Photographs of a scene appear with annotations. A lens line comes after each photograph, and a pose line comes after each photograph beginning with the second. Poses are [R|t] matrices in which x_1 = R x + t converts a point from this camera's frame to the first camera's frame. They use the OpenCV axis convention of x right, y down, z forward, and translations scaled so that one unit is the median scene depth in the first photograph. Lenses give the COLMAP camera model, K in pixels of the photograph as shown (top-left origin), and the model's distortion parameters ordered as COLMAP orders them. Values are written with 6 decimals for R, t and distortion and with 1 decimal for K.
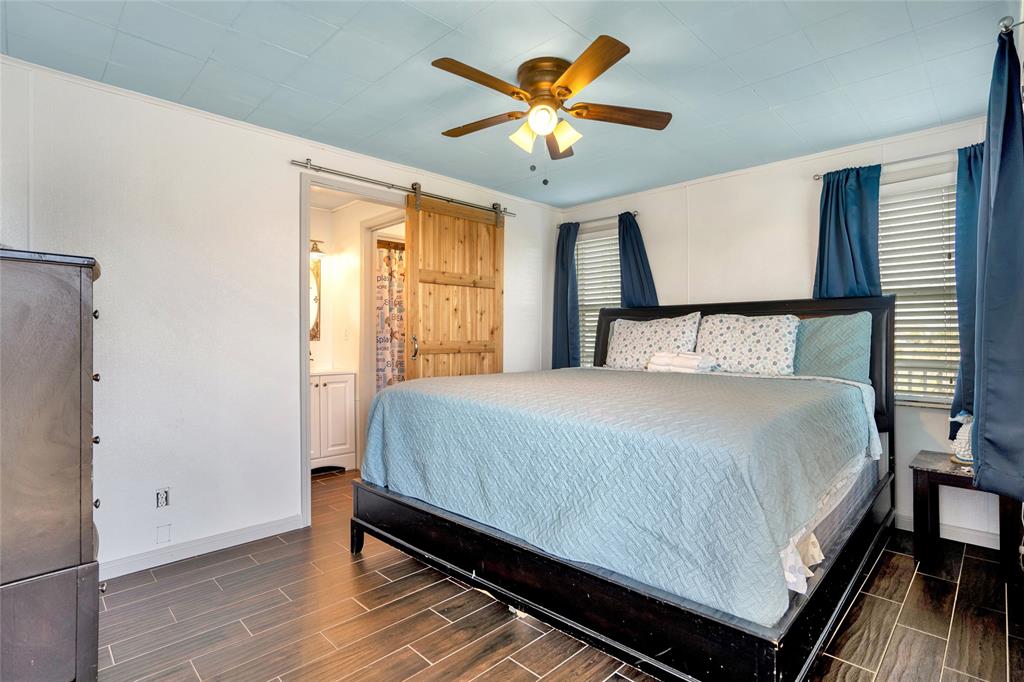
lens RADIAL K [[490.5, 0, 510.8], [0, 490.5, 345.1], [0, 0, 1]] dist [-0.078955, 0.044659]
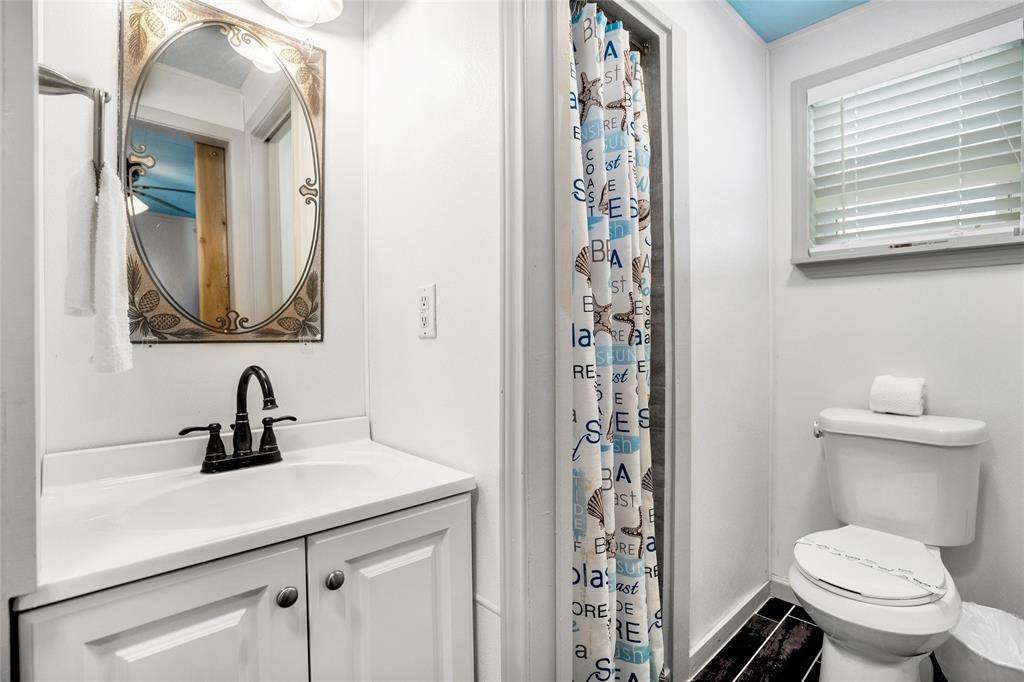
lens RADIAL K [[520.6, 0, 542.4], [0, 520.6, 340.1], [0, 0, 1]] dist [-0.002268, -0.000277]
pose [[0.999903, -0.008346, -0.011147, -0.268231], [0.008191, 0.999870, -0.013902, -0.004965], [0.011262, 0.013810, 0.999841, 0.713368]]
